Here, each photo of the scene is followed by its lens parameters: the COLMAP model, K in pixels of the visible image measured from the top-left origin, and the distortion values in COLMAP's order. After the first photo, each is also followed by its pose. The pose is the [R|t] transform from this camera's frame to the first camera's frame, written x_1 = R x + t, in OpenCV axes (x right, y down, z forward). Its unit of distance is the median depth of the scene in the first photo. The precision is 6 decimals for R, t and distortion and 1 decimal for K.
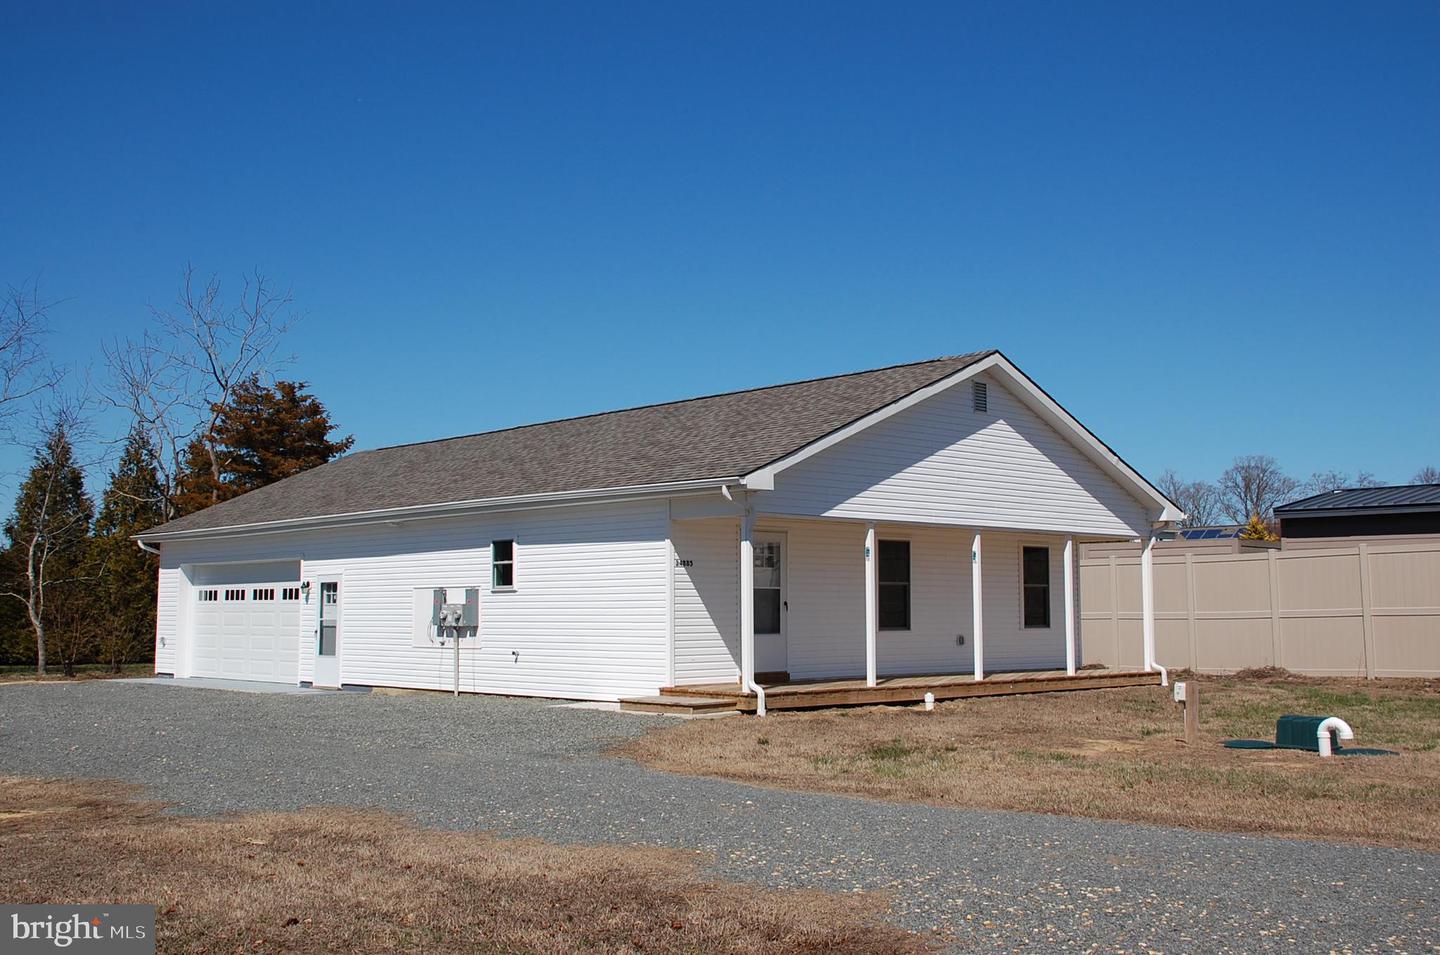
lens RADIAL K [[1478.3, 0, 720.0], [0, 1478.3, 477.5], [0, 0, 1]] dist [0.012087, 0.015796]
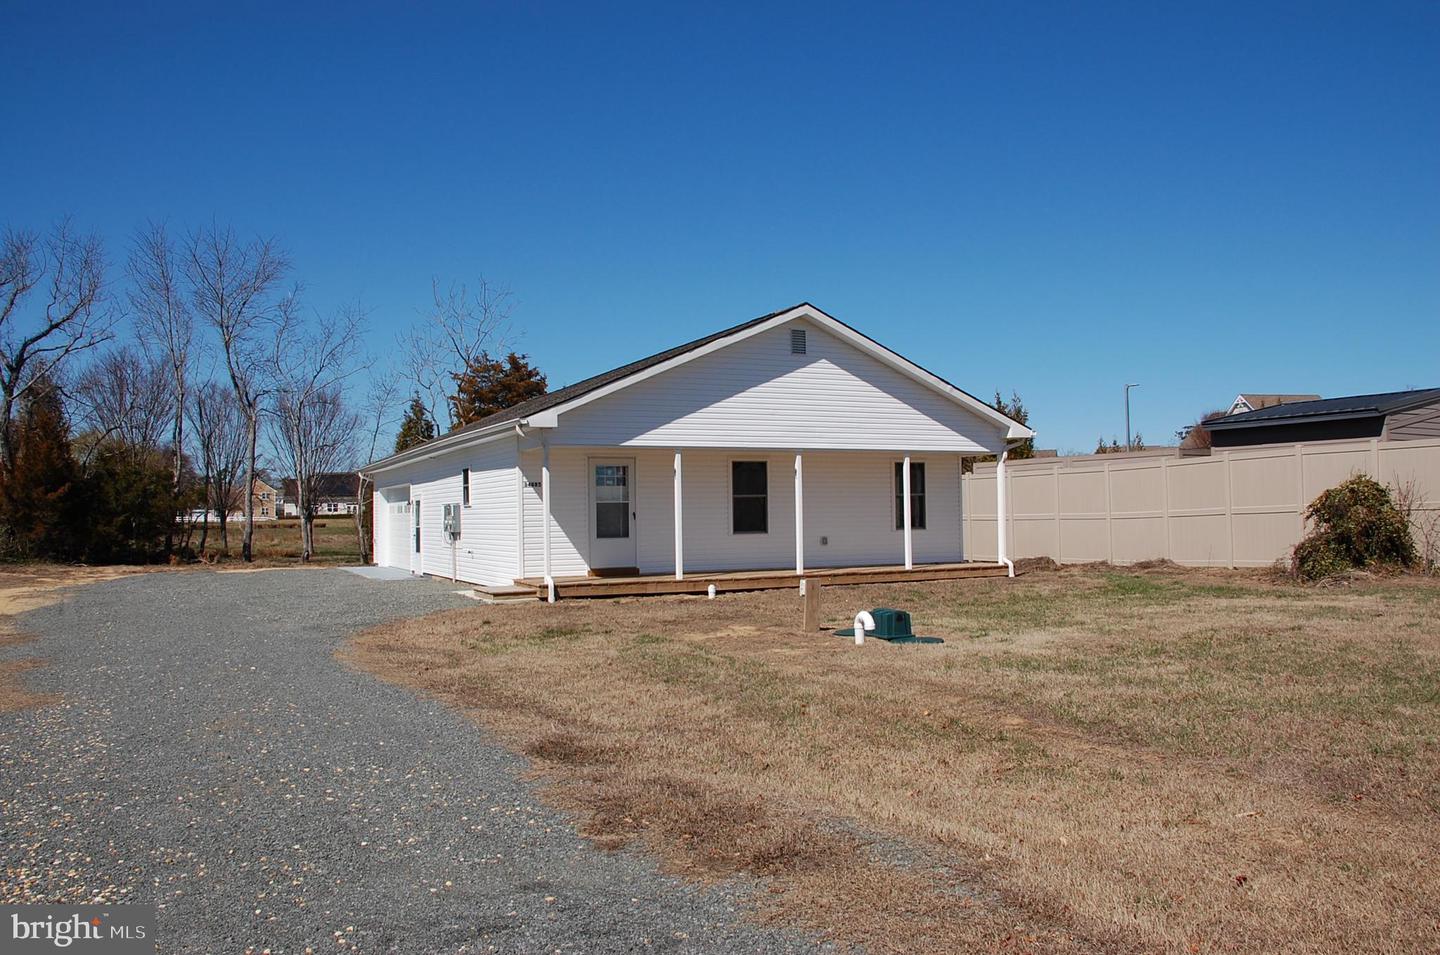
lens RADIAL K [[1115.7, 0, 720.0], [0, 1115.7, 477.5], [0, 0, 1]] dist [-0.139653, 0.002184]
pose [[0.956045, -0.021998, -0.292394, 0.363738], [0.039199, 0.997820, 0.053099, 0.005470], [0.290589, -0.062226, 0.954823, 0.099376]]
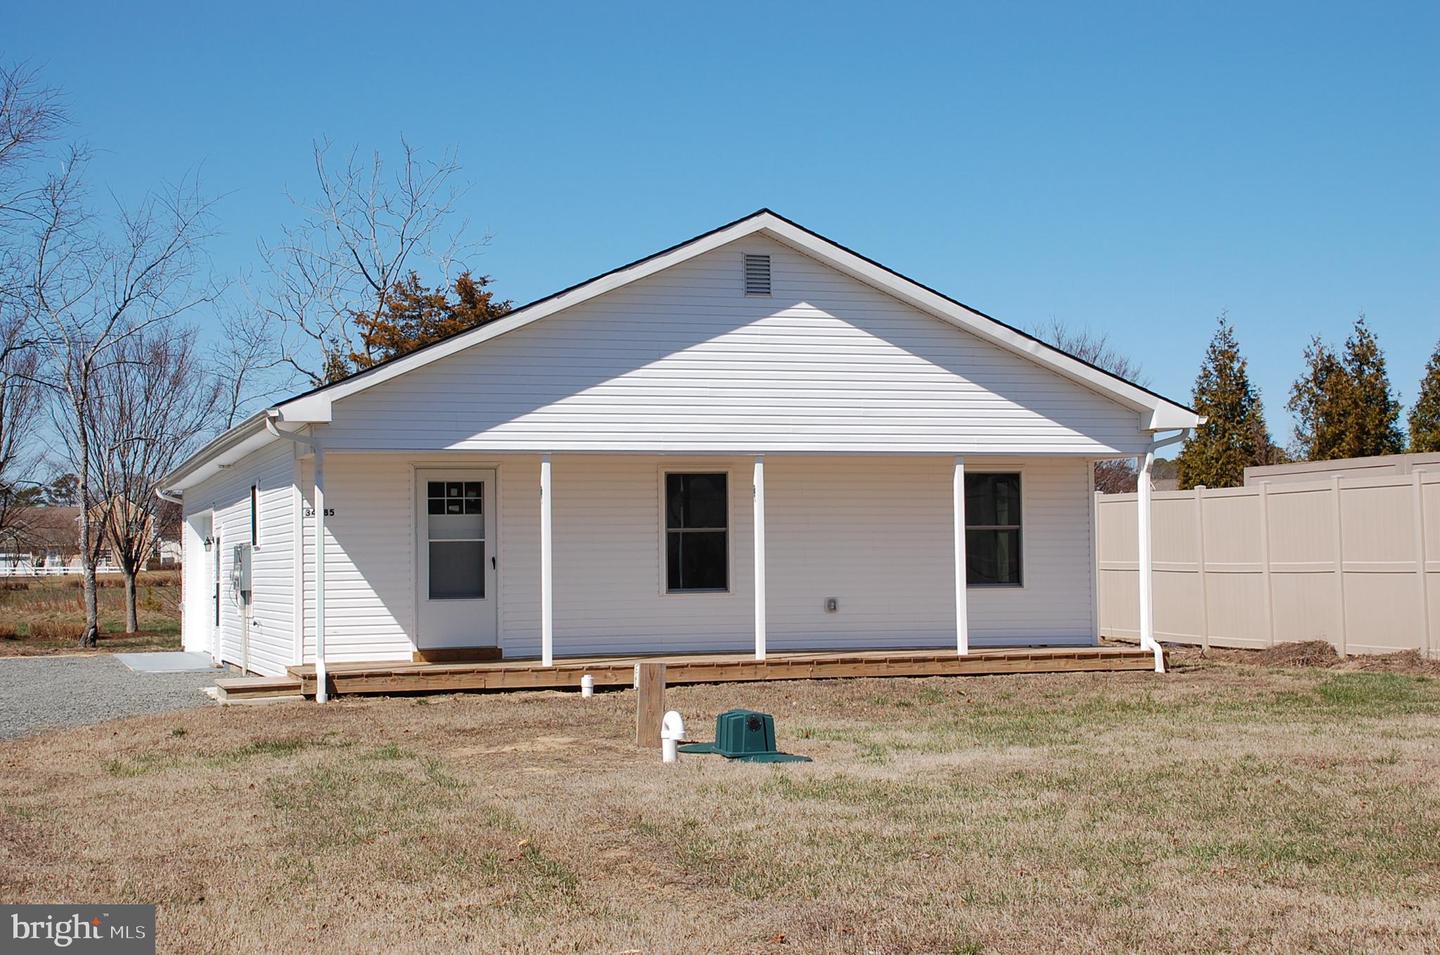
lens RADIAL K [[2142.9, 0, 741.9], [0, 2142.9, 478.8], [0, 0, 1]] dist [0.175663, 0.001803]
pose [[0.908988, -0.027030, -0.415946, 0.583360], [0.049177, 0.997880, 0.042622, 0.000779], [0.413912, -0.059198, 0.908390, 0.026440]]
